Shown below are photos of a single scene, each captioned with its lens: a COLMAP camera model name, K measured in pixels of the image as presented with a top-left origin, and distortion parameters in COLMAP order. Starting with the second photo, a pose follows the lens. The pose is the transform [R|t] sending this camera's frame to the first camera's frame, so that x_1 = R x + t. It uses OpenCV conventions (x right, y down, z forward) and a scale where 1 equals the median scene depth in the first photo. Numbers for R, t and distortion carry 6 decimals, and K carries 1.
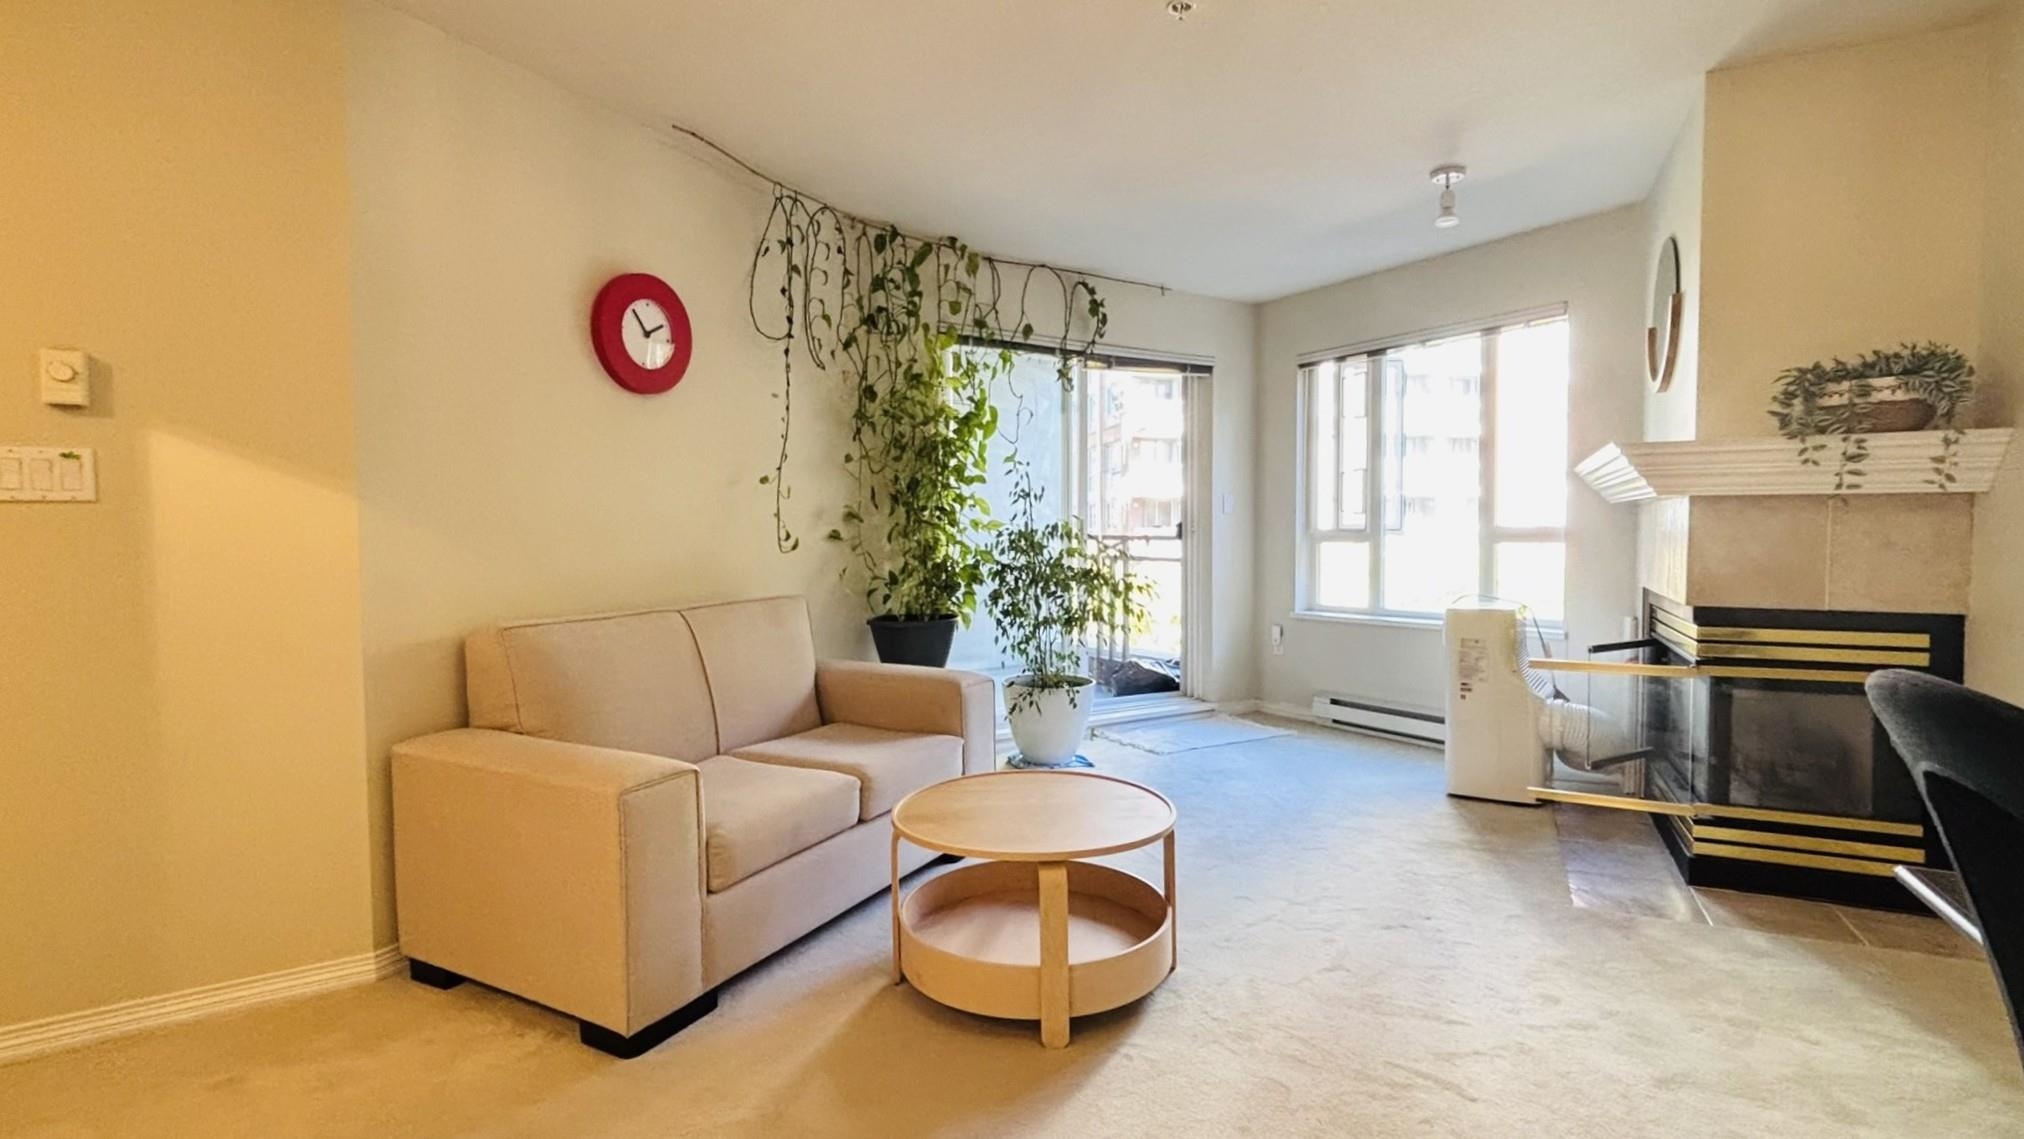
lens RADIAL K [[958.7, 0, 1012.0], [0, 958.7, 569.5], [0, 0, 1]] dist [0.001270, -0.000460]
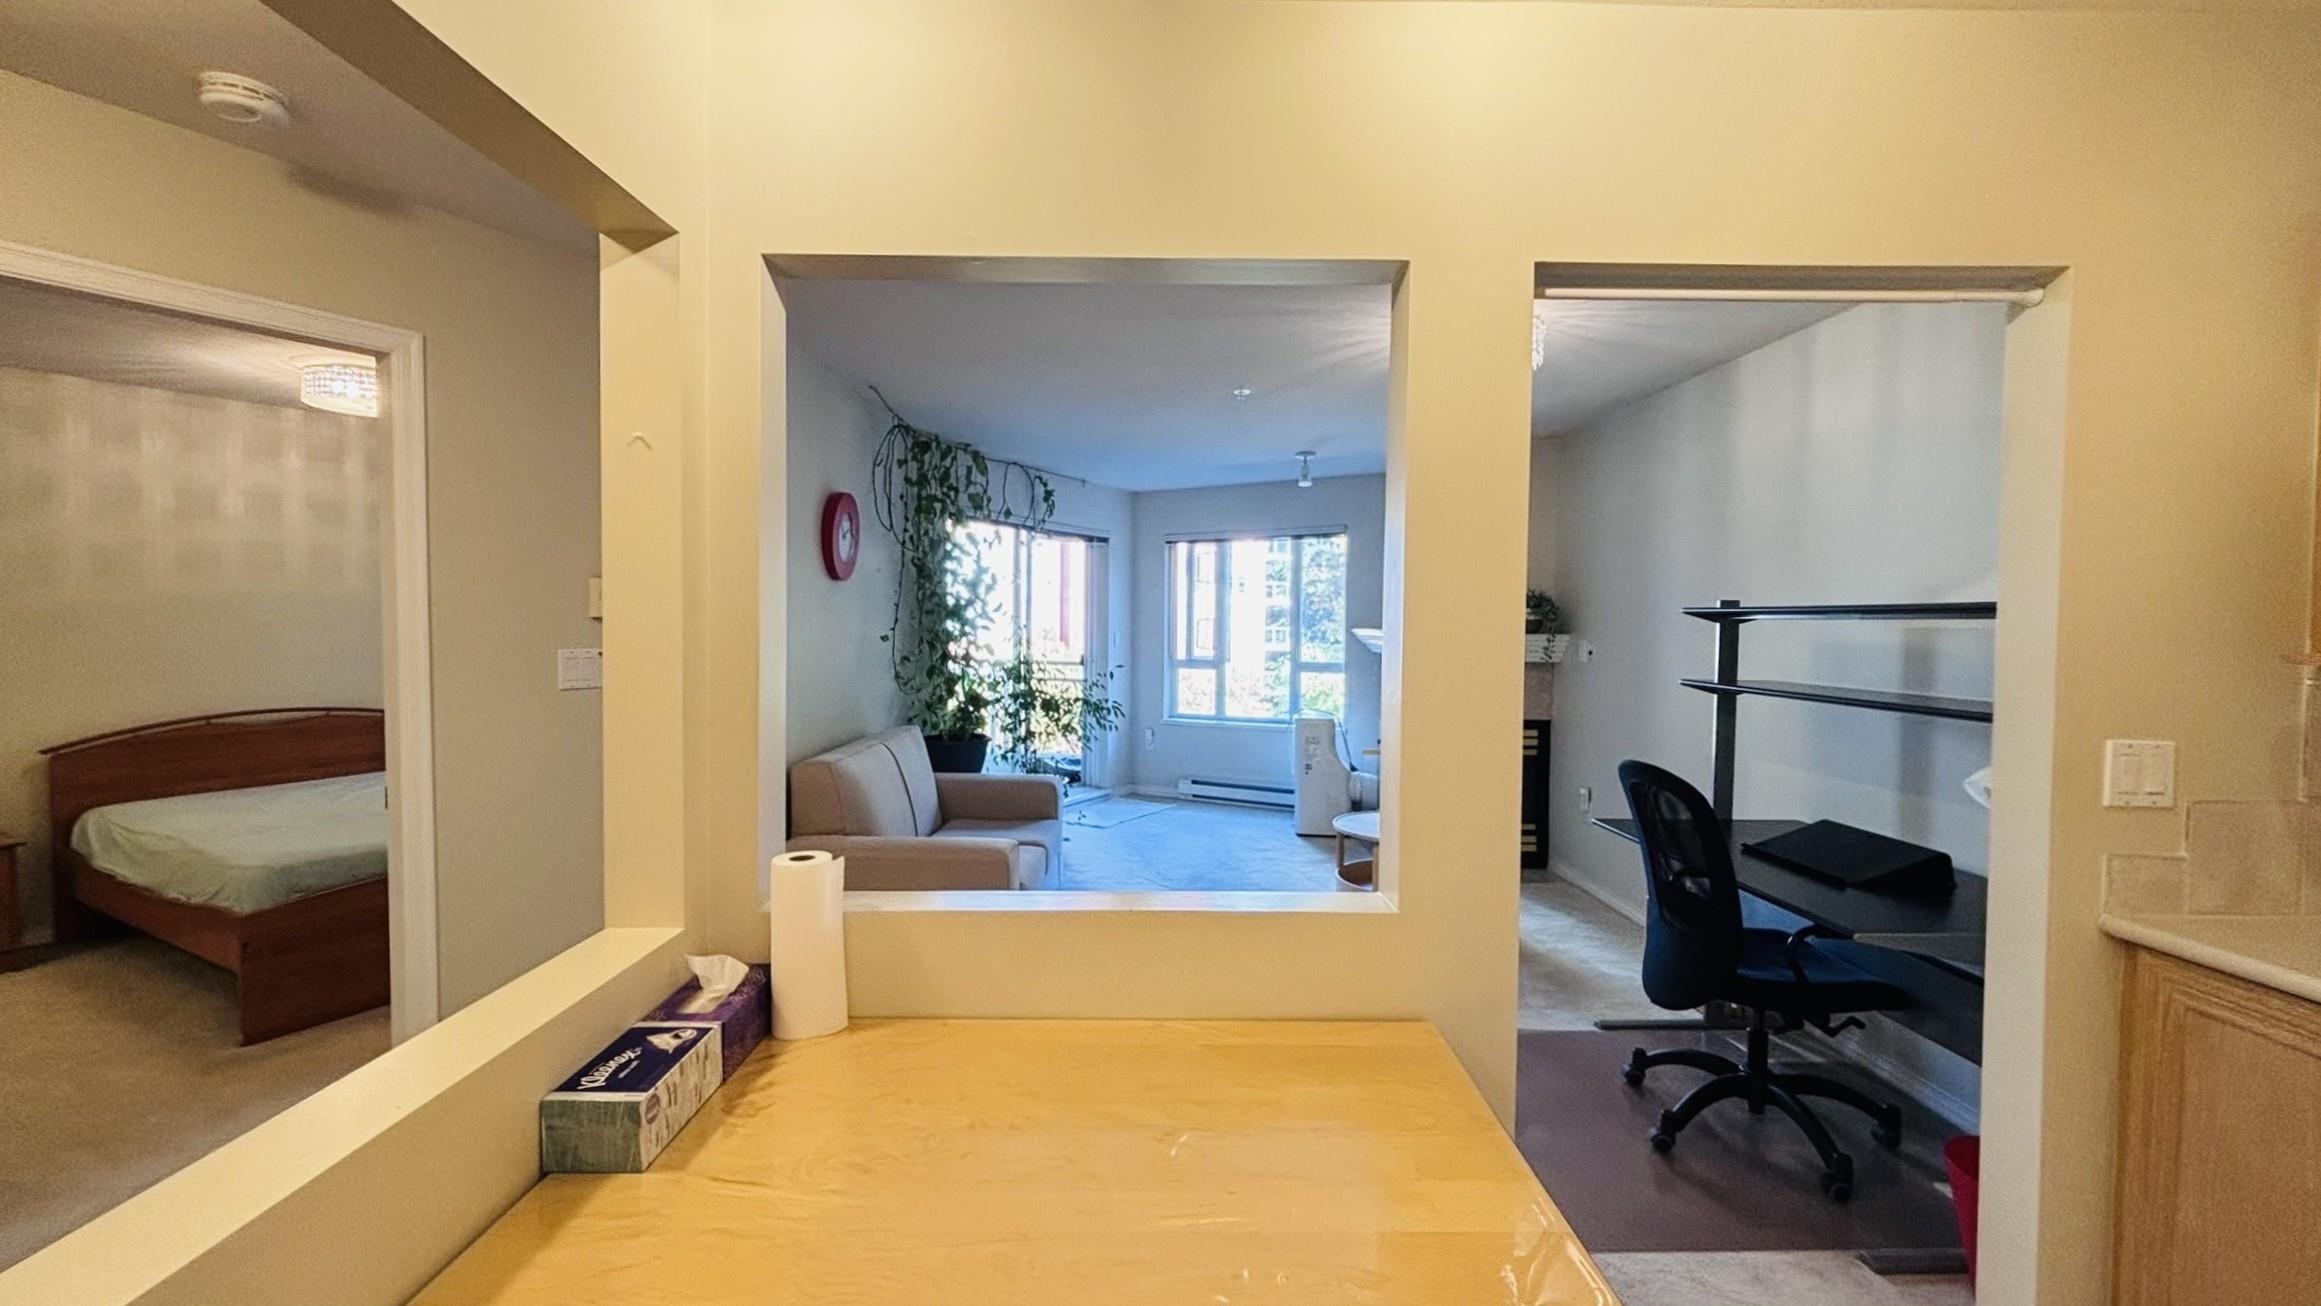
lens RADIAL K [[947.6, 0, 1160.5], [0, 947.6, 653.0], [0, 0, 1]] dist [-0.000200, -0.000679]
pose [[0.887421, 0.000142, 0.460959, -0.374374], [0.003855, 0.999963, -0.007729, -0.044404], [-0.460943, 0.008636, 0.887388, -0.231852]]
